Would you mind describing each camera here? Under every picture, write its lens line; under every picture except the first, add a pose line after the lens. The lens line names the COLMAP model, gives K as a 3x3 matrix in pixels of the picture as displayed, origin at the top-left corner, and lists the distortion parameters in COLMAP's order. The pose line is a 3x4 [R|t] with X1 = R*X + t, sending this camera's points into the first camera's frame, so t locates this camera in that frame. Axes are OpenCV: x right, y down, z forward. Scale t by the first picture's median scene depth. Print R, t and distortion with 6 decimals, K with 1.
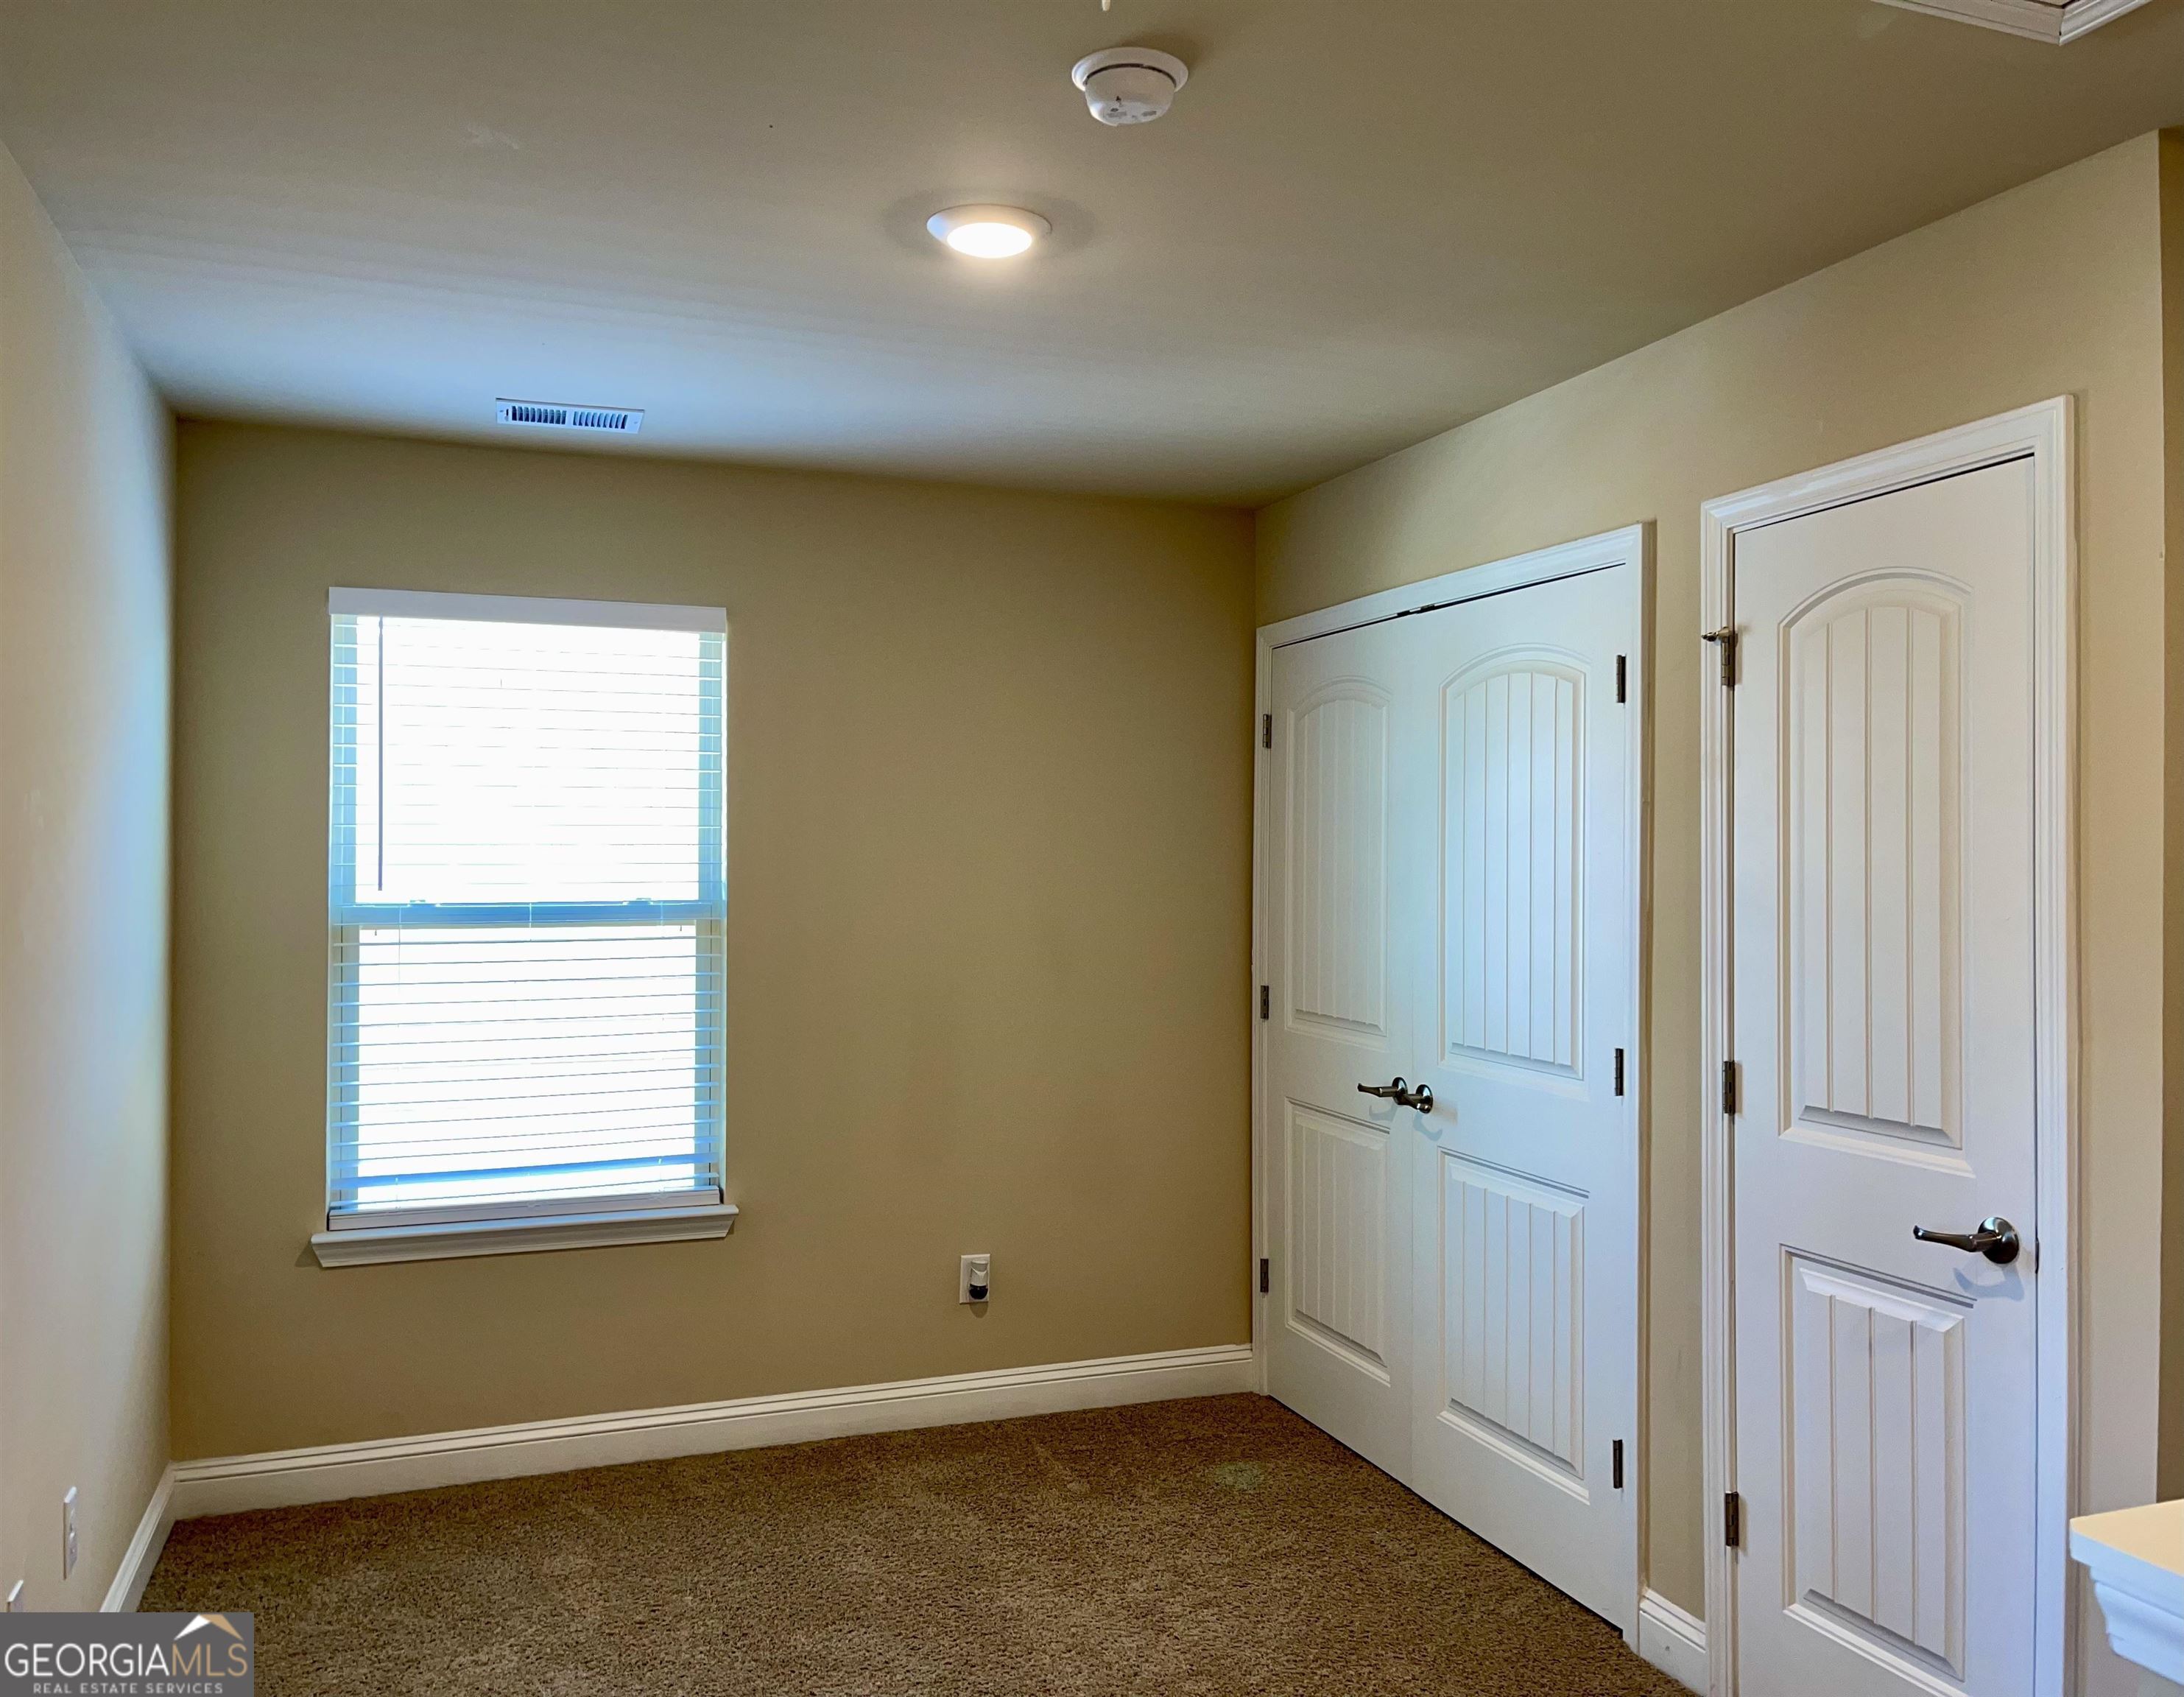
lens RADIAL K [[1765.8, 0, 1137.0], [0, 1765.8, 850.8], [0, 0, 1]] dist [-0.000415, -0.002317]
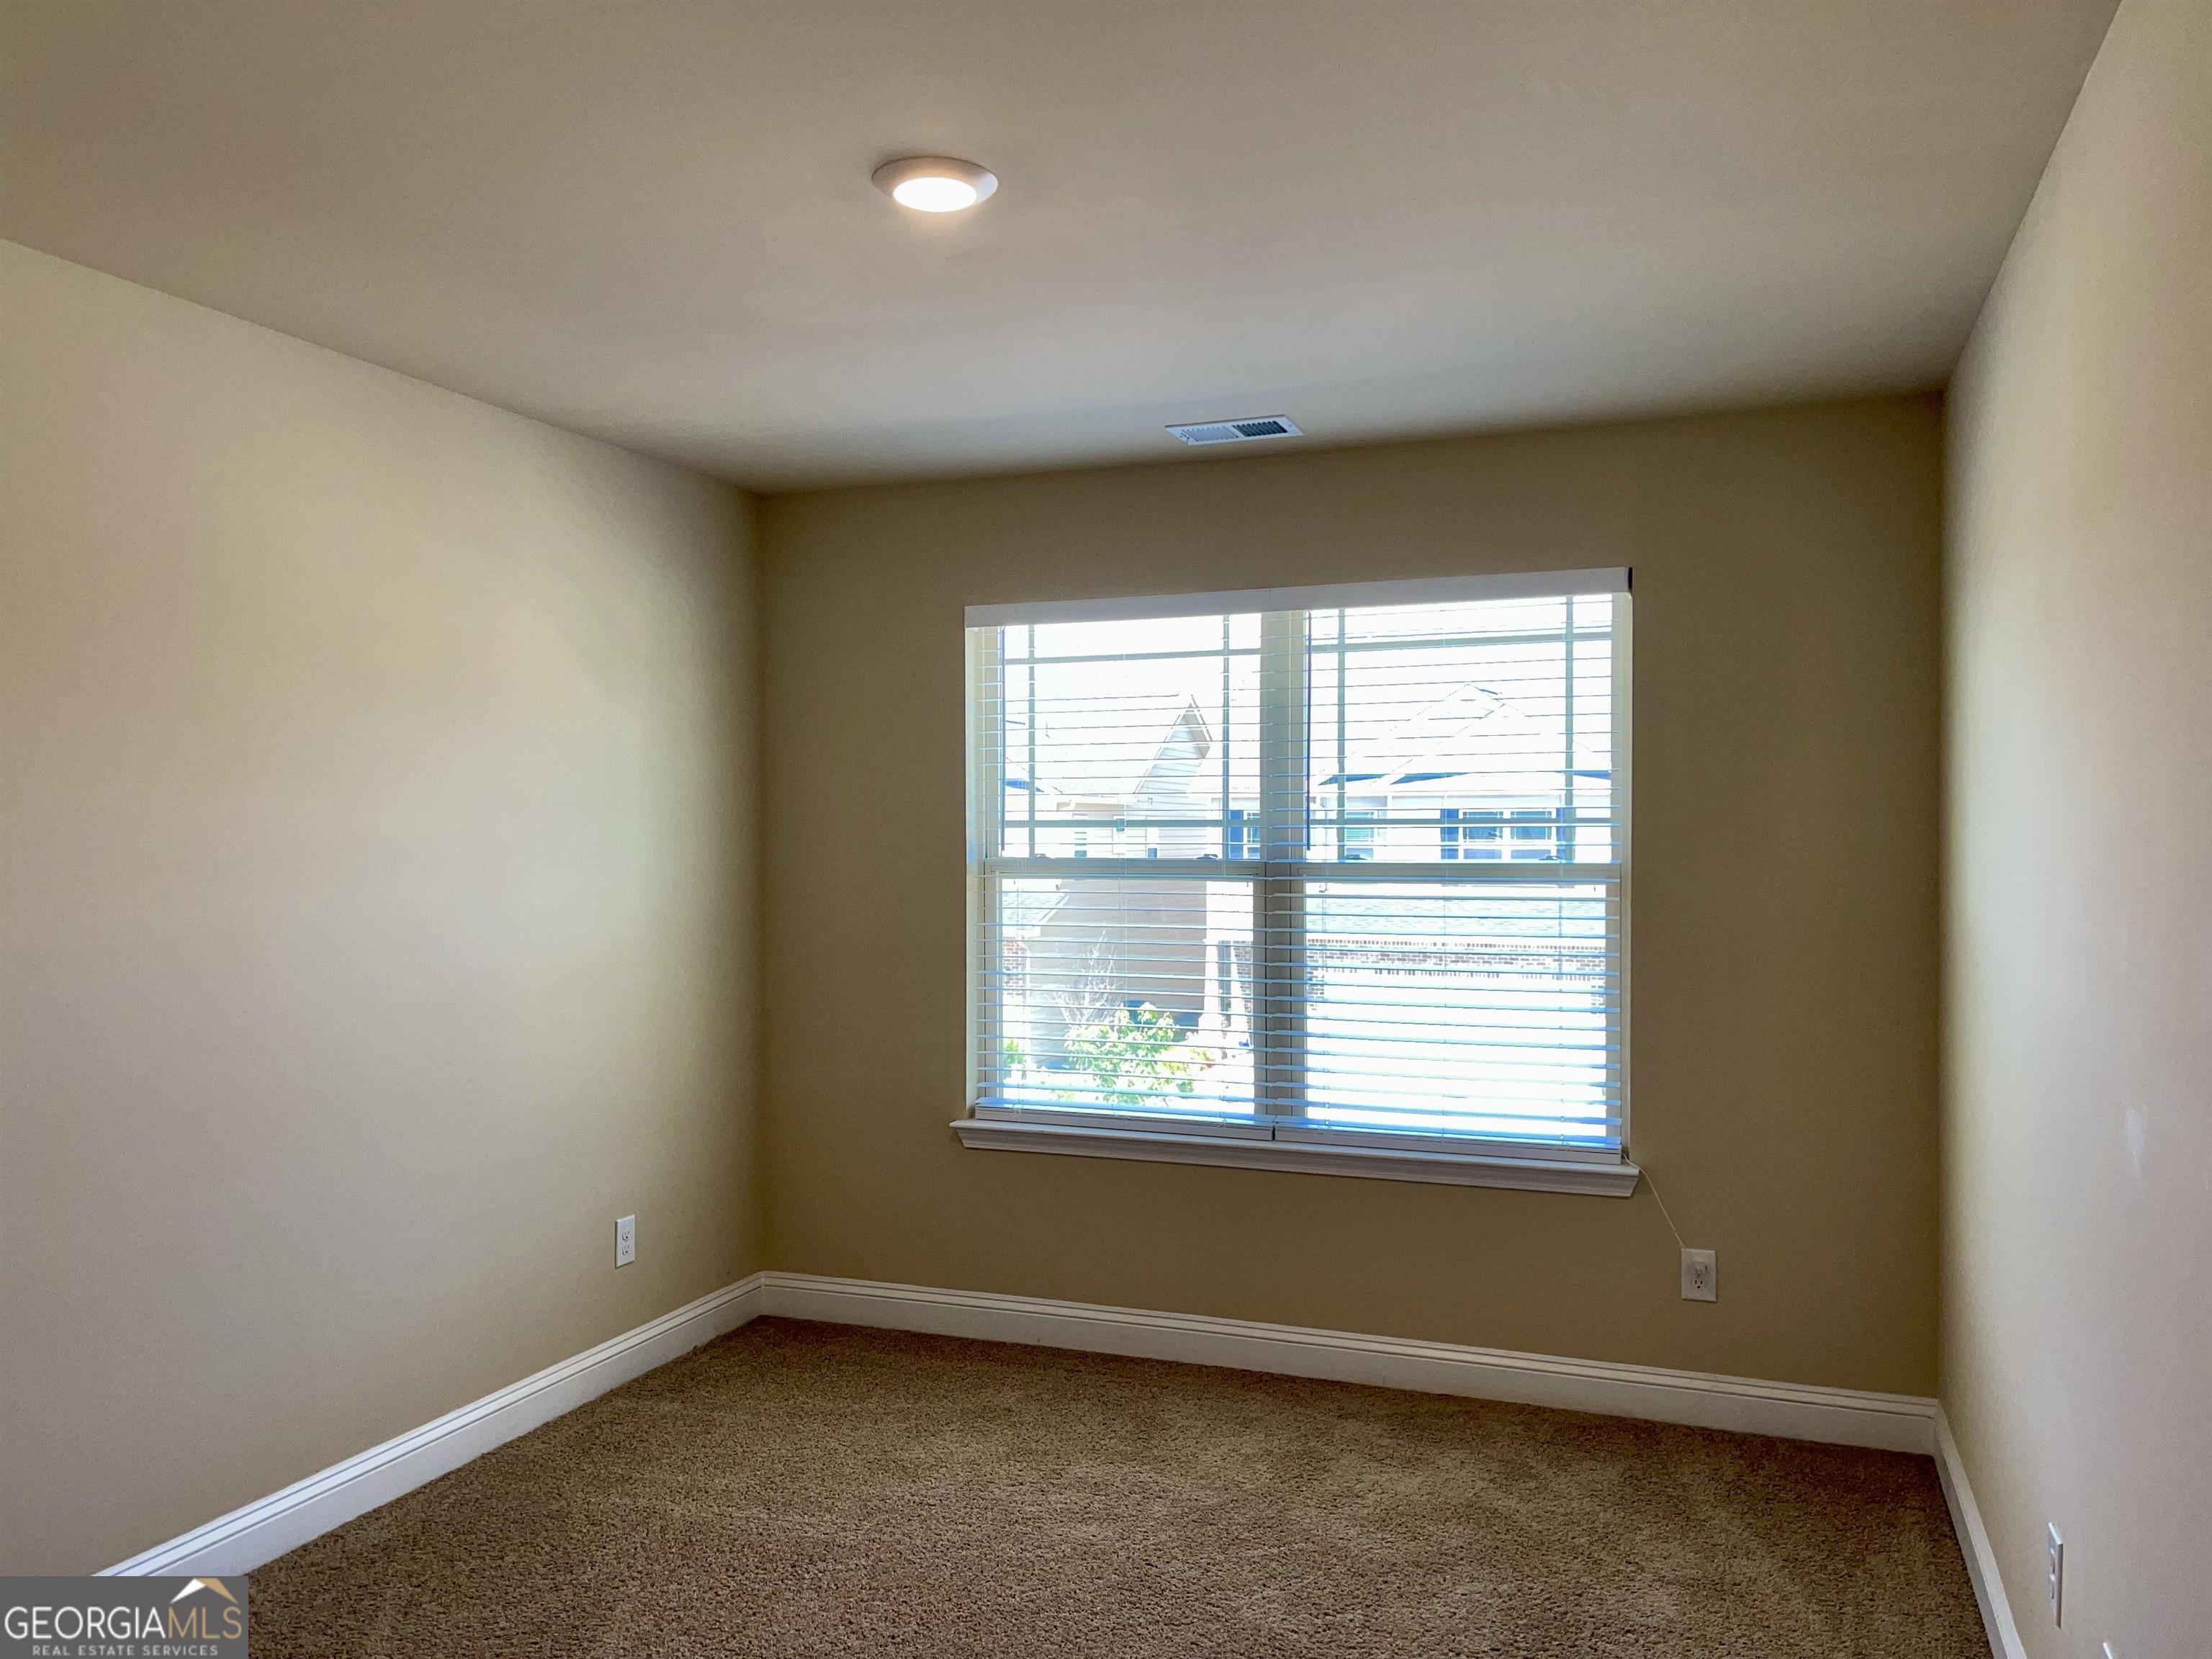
lens RADIAL K [[1686.1, 0, 1106.0], [0, 1686.1, 829.5], [0, 0, 1]] dist [0.043212, -0.001286]
pose [[0.730320, -0.001923, -0.683102, 0.402659], [0.008206, 0.999949, 0.005958, 0.002100], [0.683056, -0.009957, 0.730298, 0.179322]]
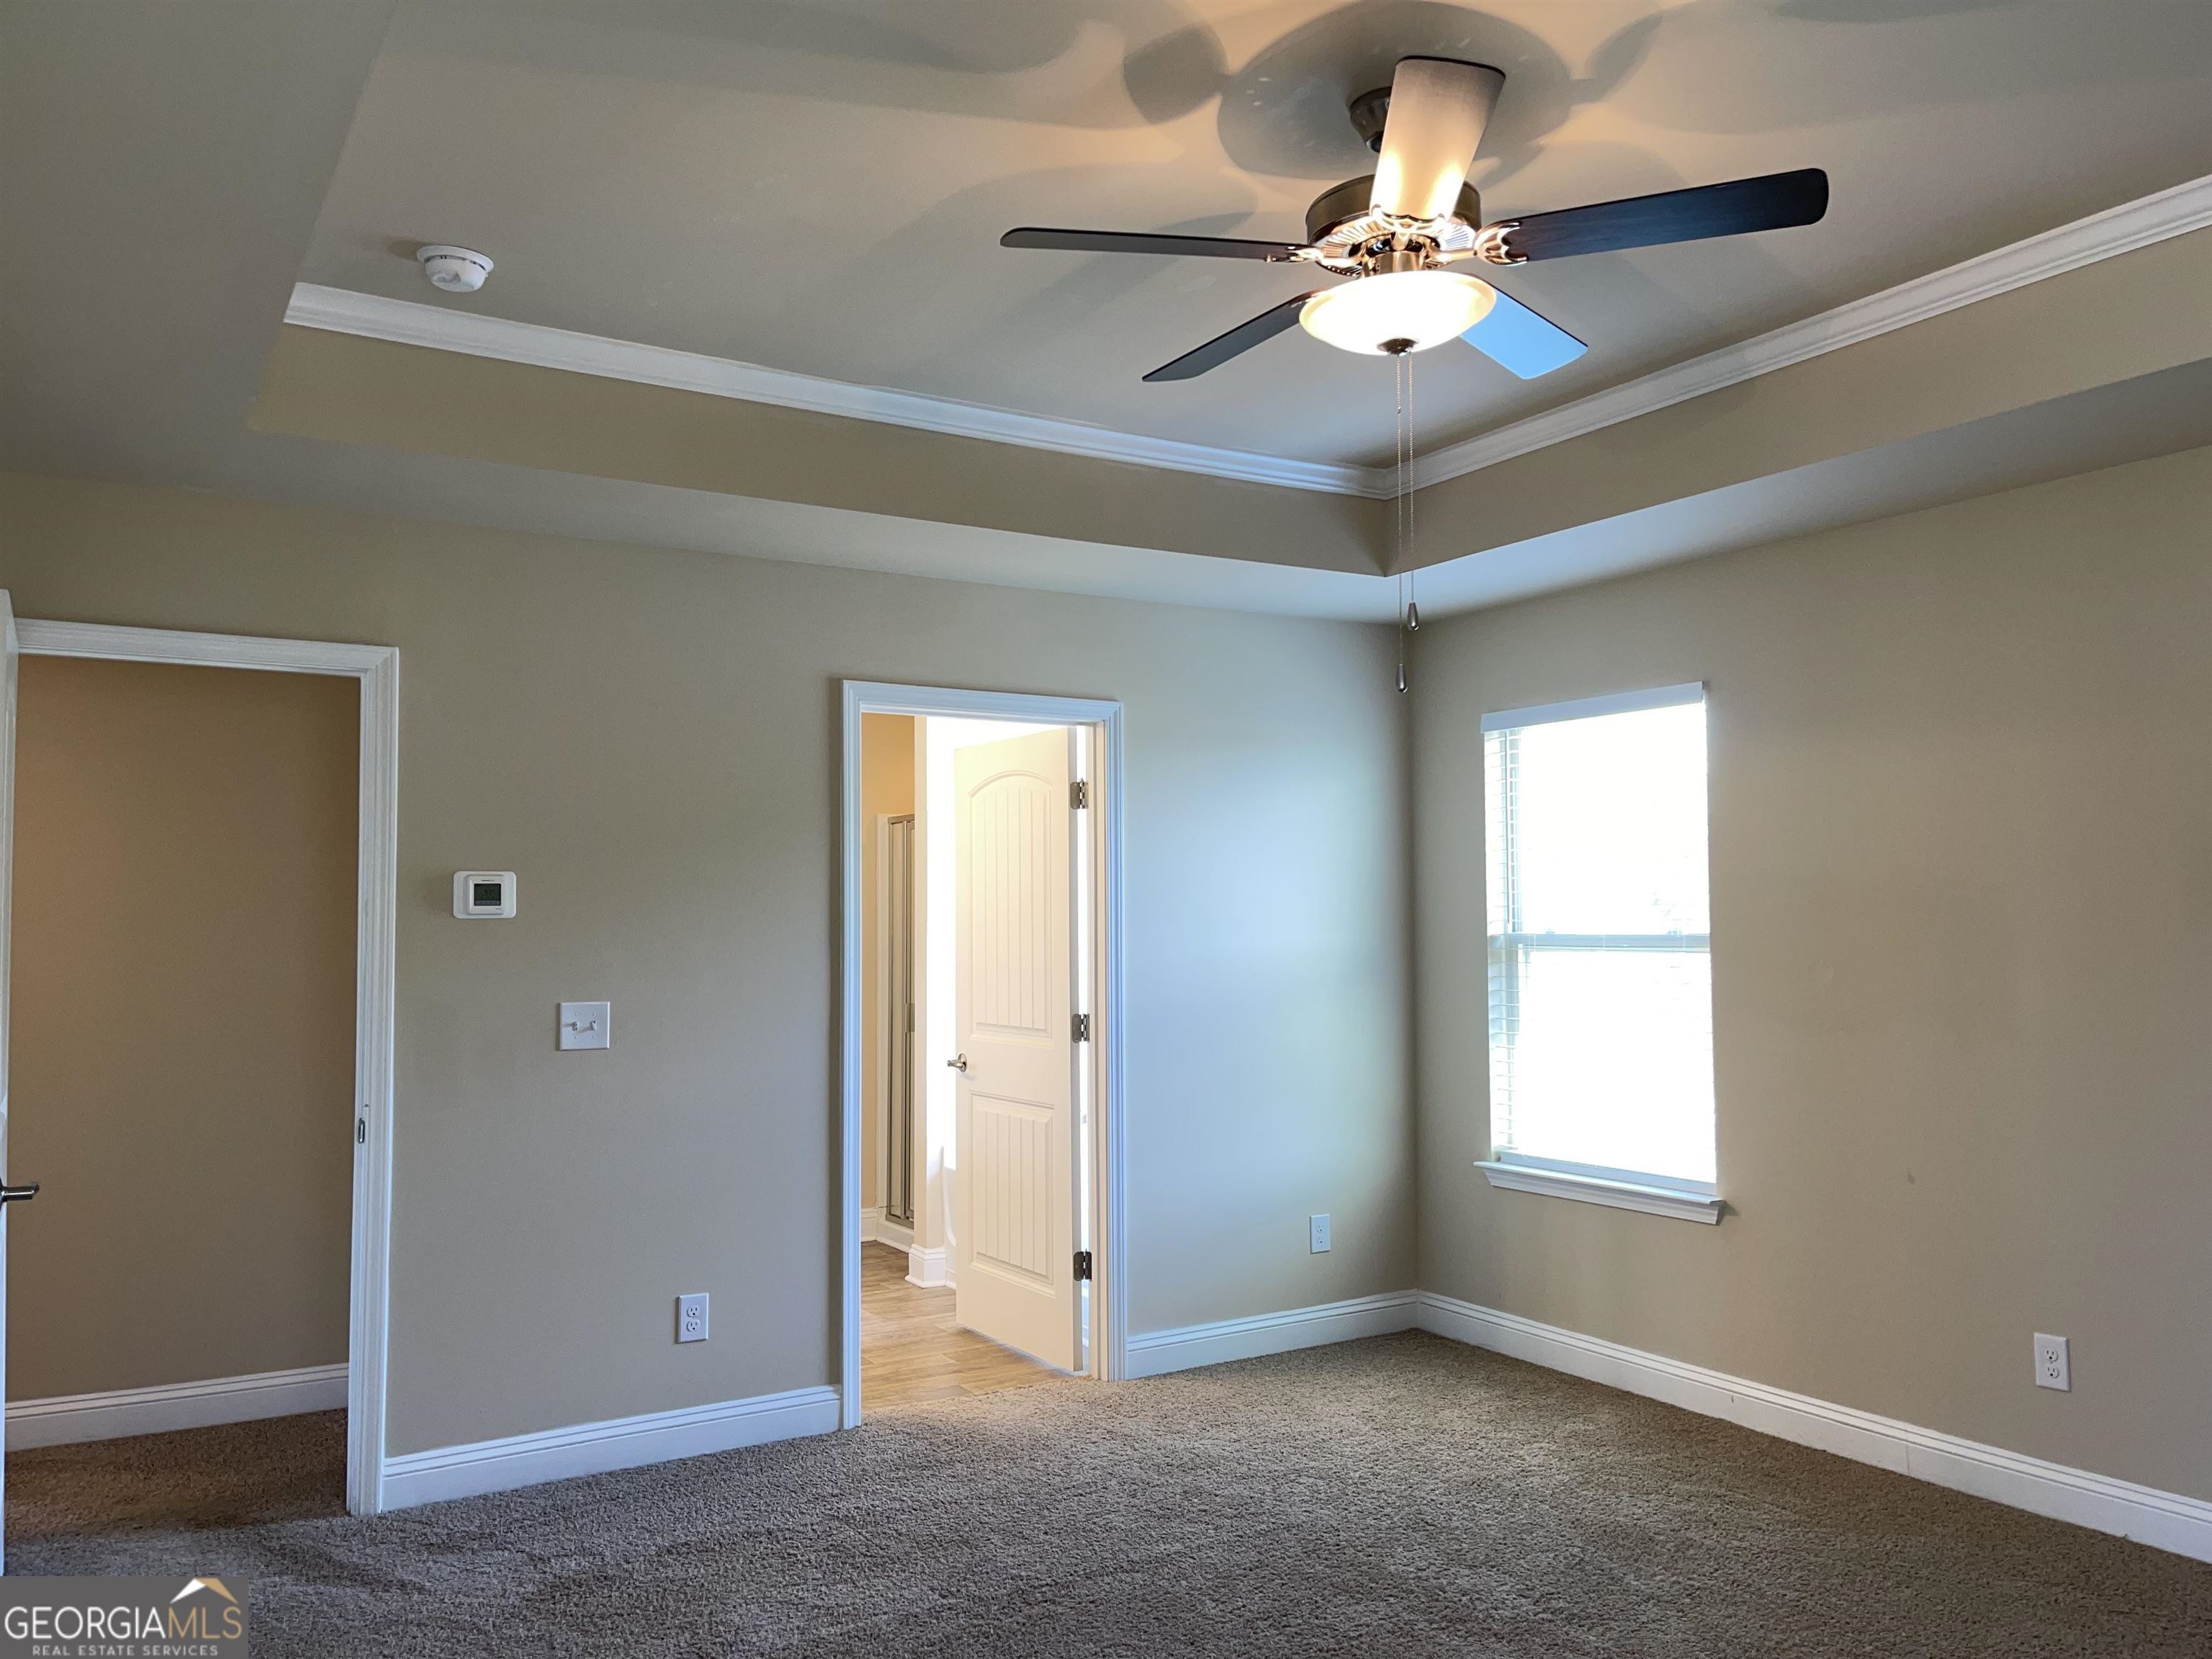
lens RADIAL K [[1686.1, 0, 1106.0], [0, 1686.1, 829.5], [0, 0, 1]] dist [0.043212, -0.001286]
pose [[0.198040, -0.053682, -0.978723, 0.780352], [0.010971, 0.998558, -0.052550, 0.014014], [0.980132, -0.000331, 0.198344, 0.393333]]
